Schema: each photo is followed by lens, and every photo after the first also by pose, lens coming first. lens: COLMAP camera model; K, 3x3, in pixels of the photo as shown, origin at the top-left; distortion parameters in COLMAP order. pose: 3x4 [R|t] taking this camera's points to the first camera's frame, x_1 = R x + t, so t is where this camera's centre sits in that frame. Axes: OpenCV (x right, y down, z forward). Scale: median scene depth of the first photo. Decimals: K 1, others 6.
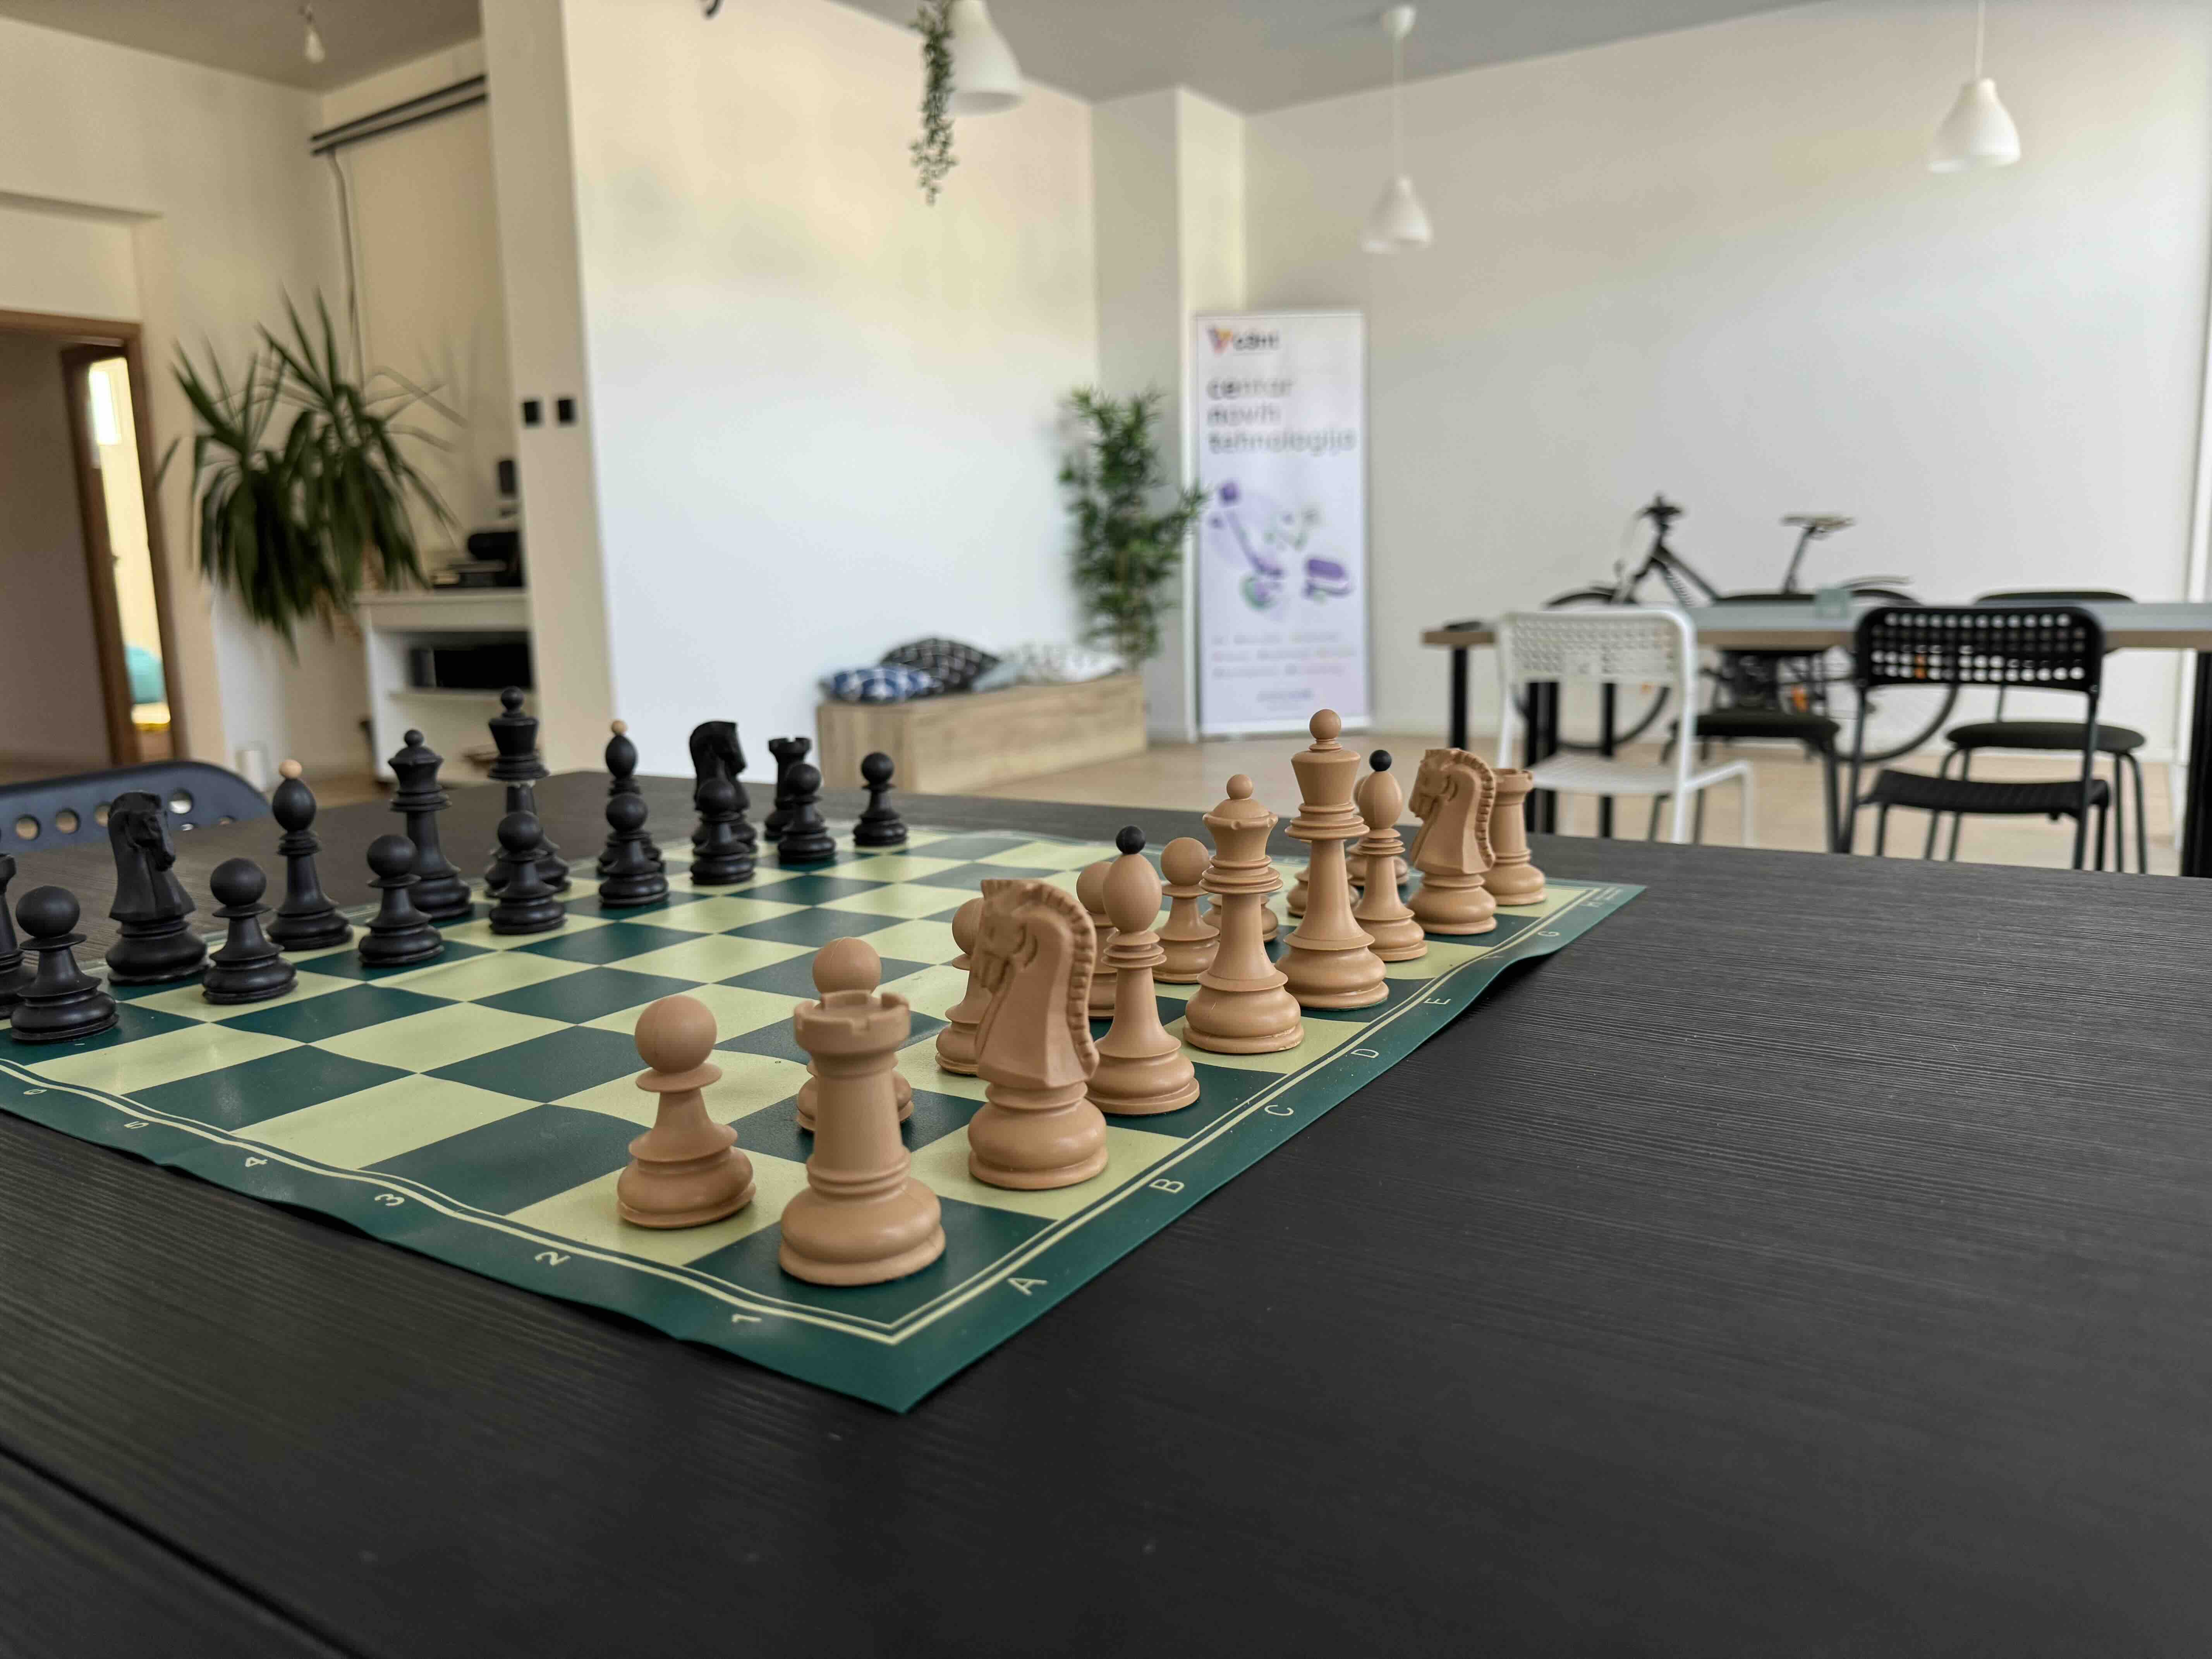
lens RADIAL K [[1574.0, 0, 1096.1], [0, 1574.0, 826.7], [0, 0, 1]] dist [0.119462, -0.165516]
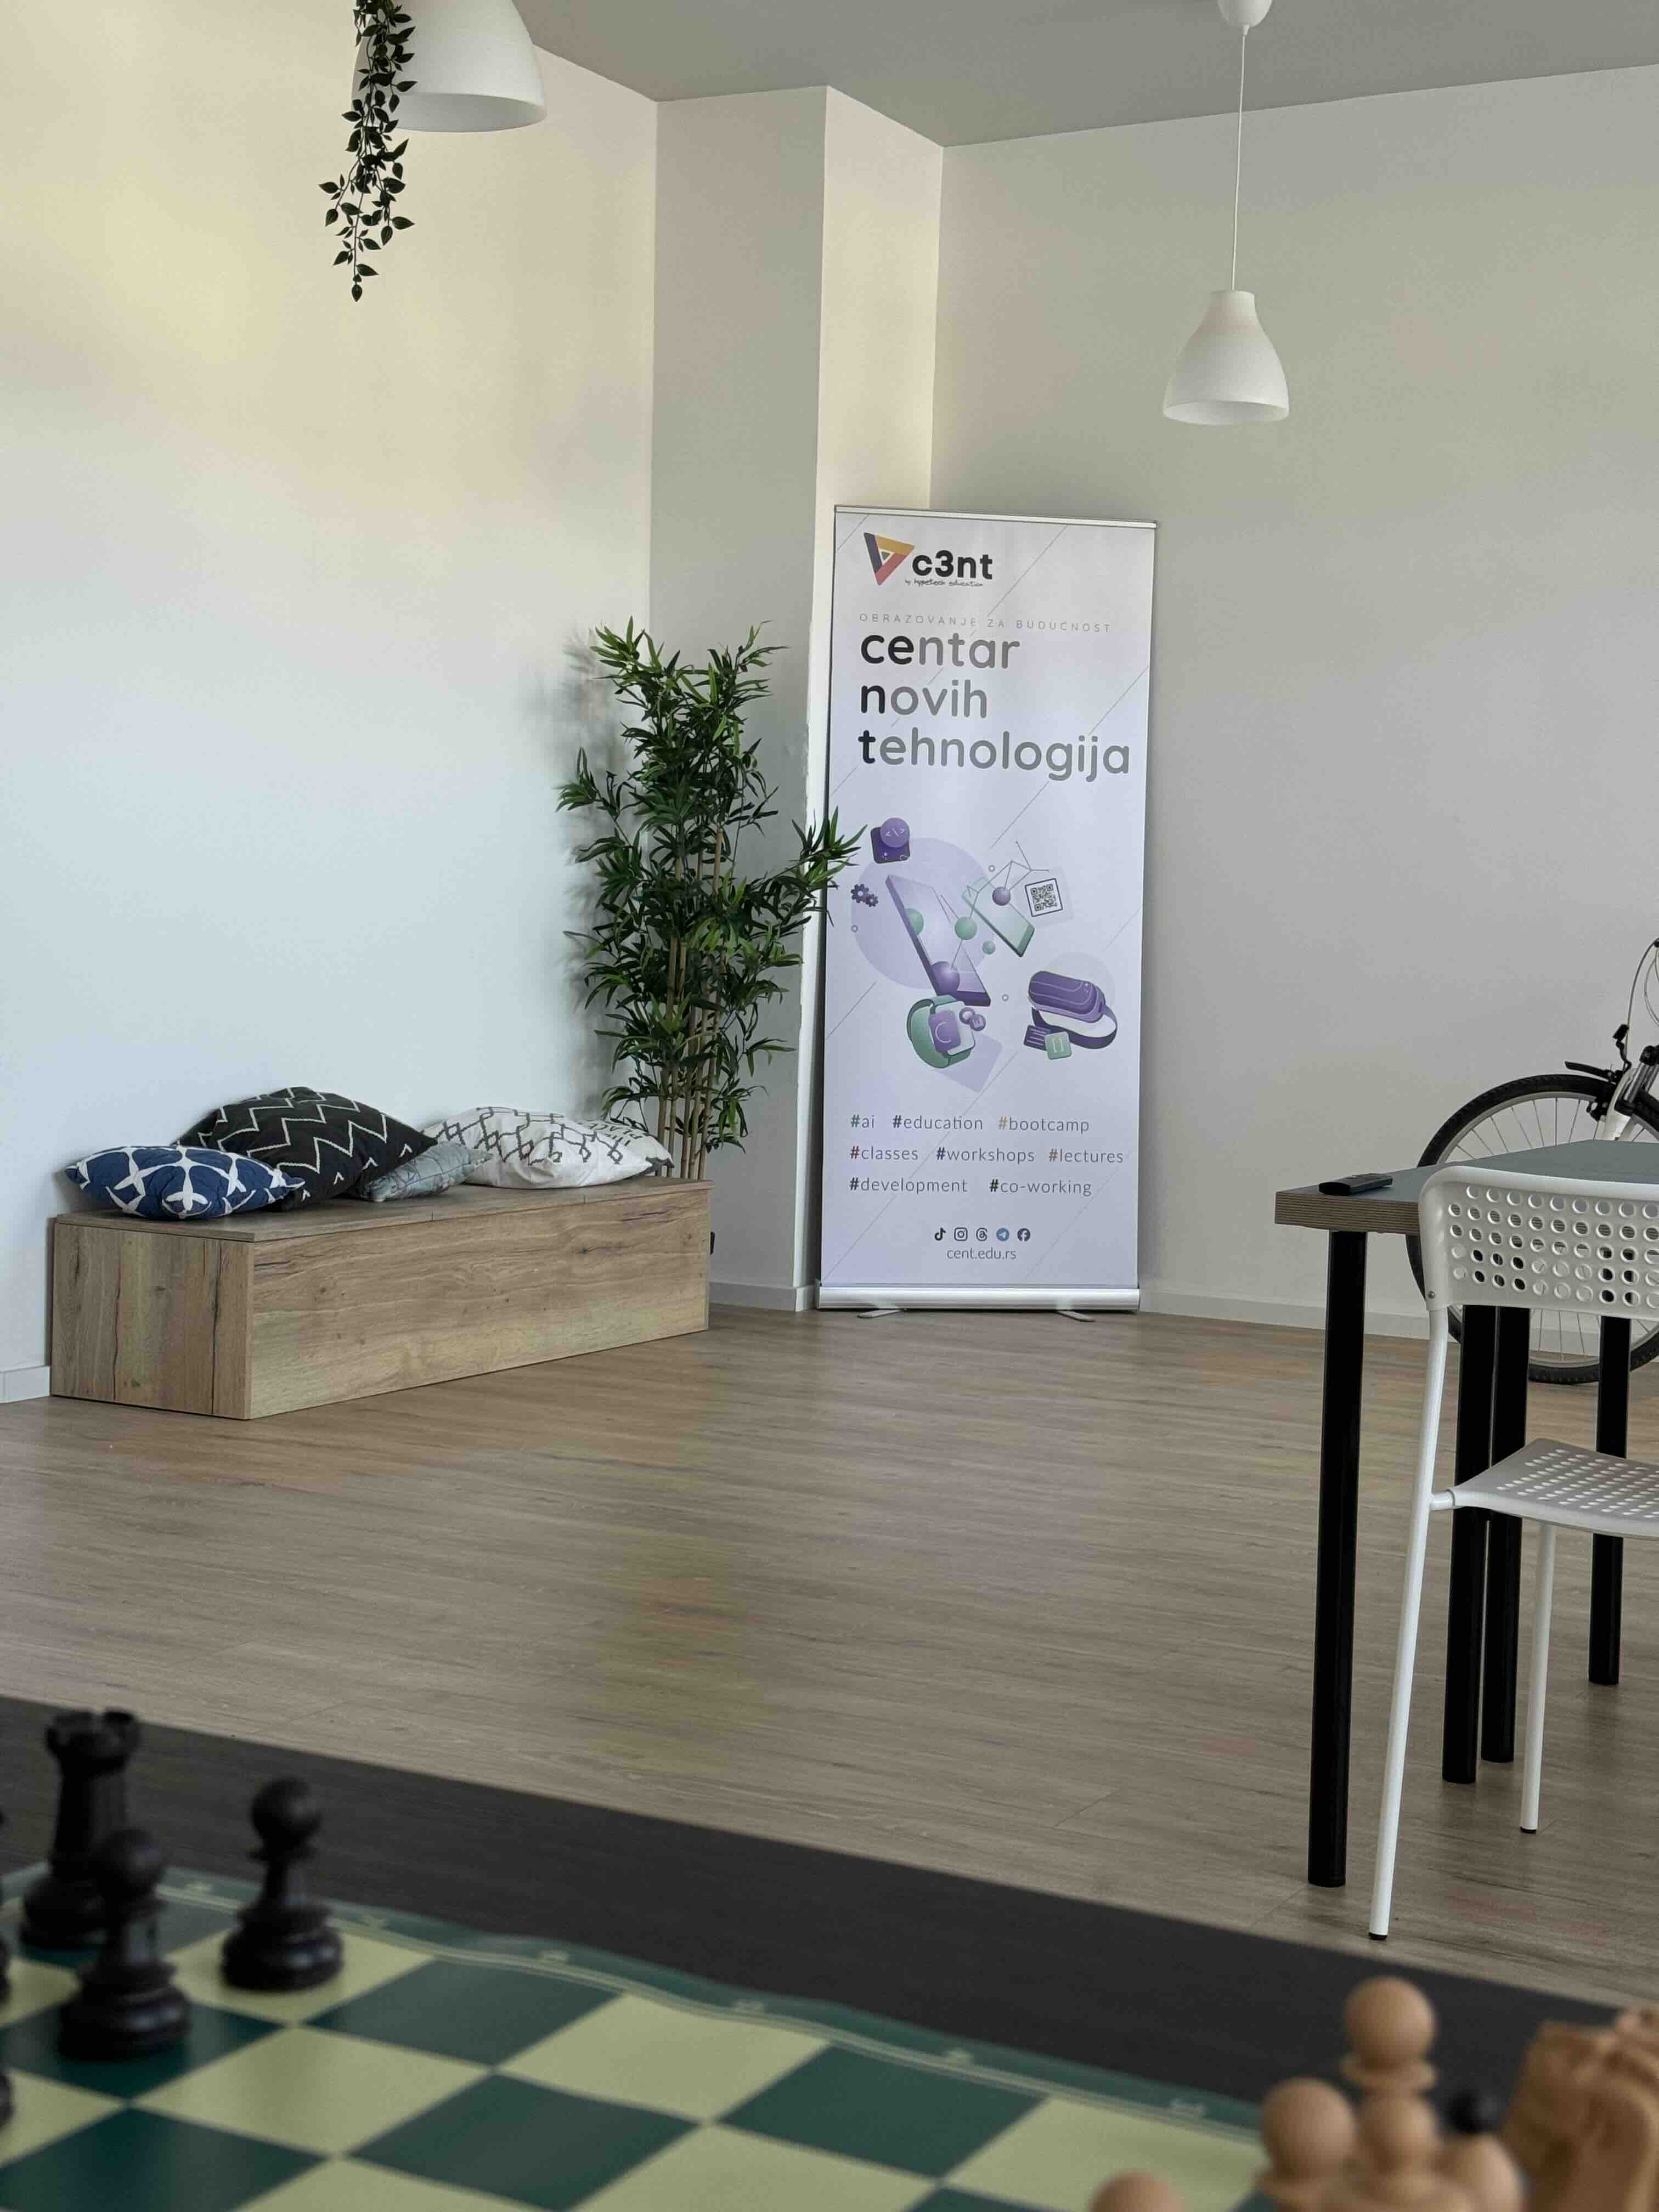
lens RADIAL K [[3071.2, 0, 829.5], [0, 3071.2, 1106.0], [0, 0, 1]] dist [0.163829, 0.015543]
pose [[0.995792, 0.054303, 0.073816, -0.006164], [-0.046252, 0.993214, -0.106711, -0.016147], [-0.079110, 0.102847, 0.991546, 0.006239]]
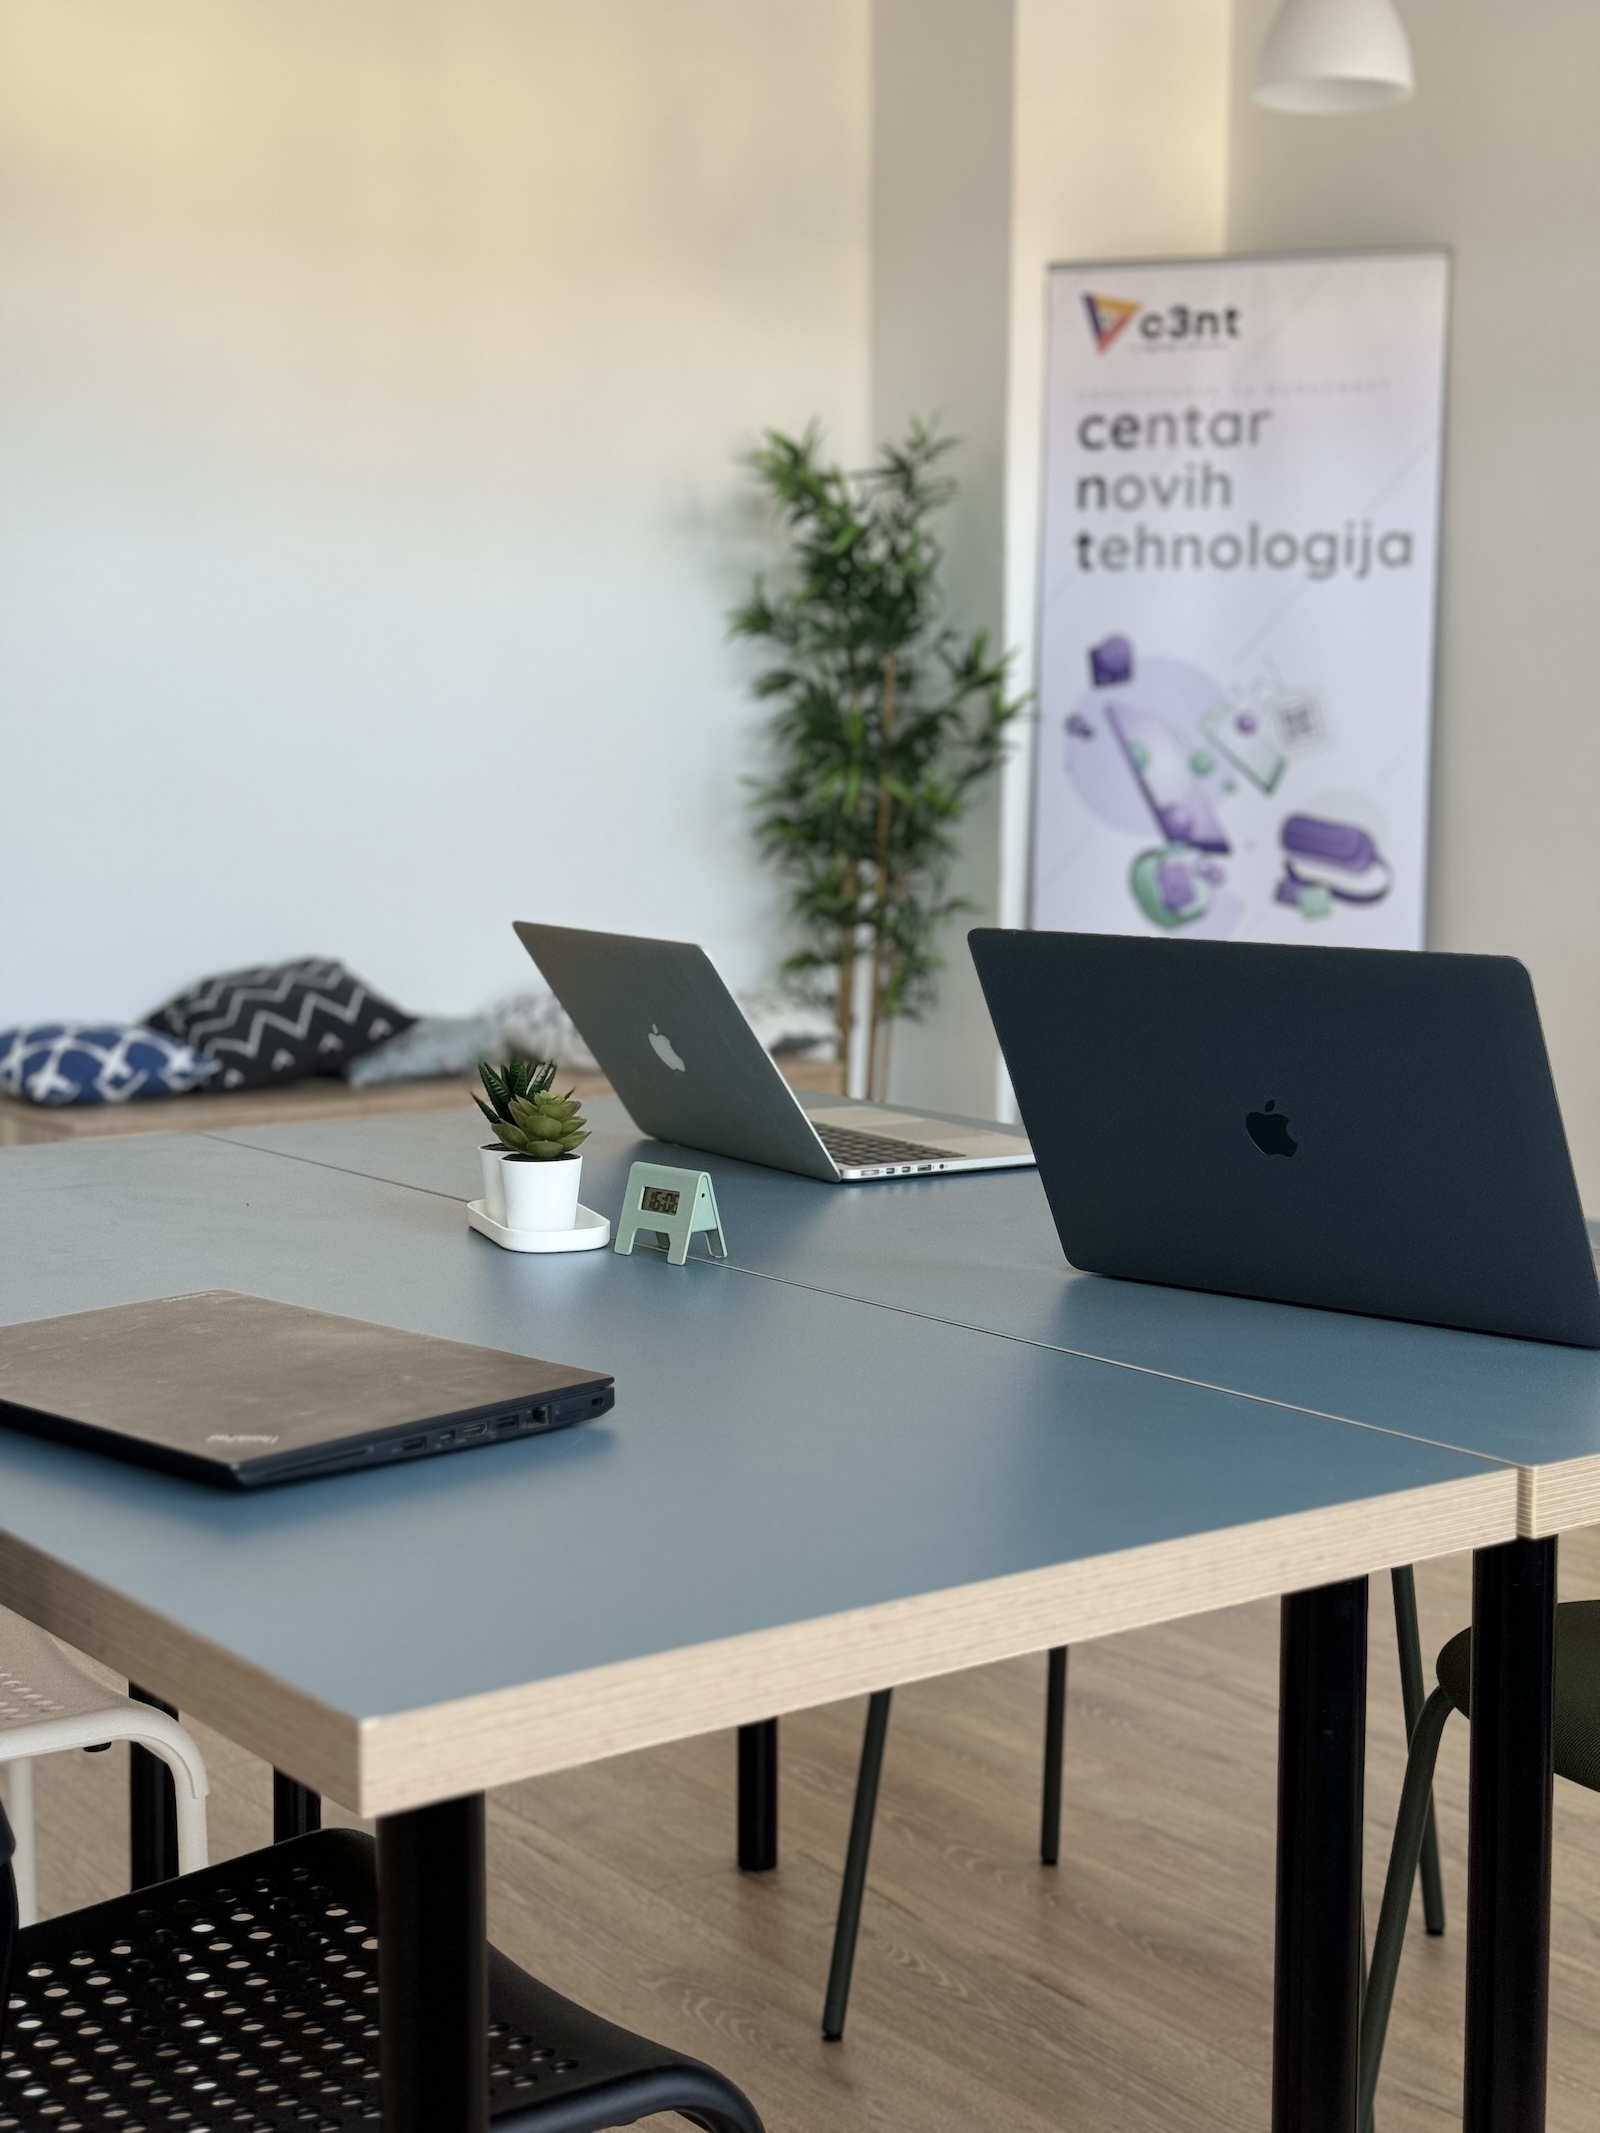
lens RADIAL K [[2961.5, 0, 800.0], [0, 2961.5, 1066.5], [0, 0, 1]] dist [0.163829, 0.015543]
pose [[0.945089, 0.069942, -0.319241, 0.284565], [-0.085832, 0.995660, -0.035962, -0.063858], [0.315341, 0.061388, 0.946991, 0.200744]]
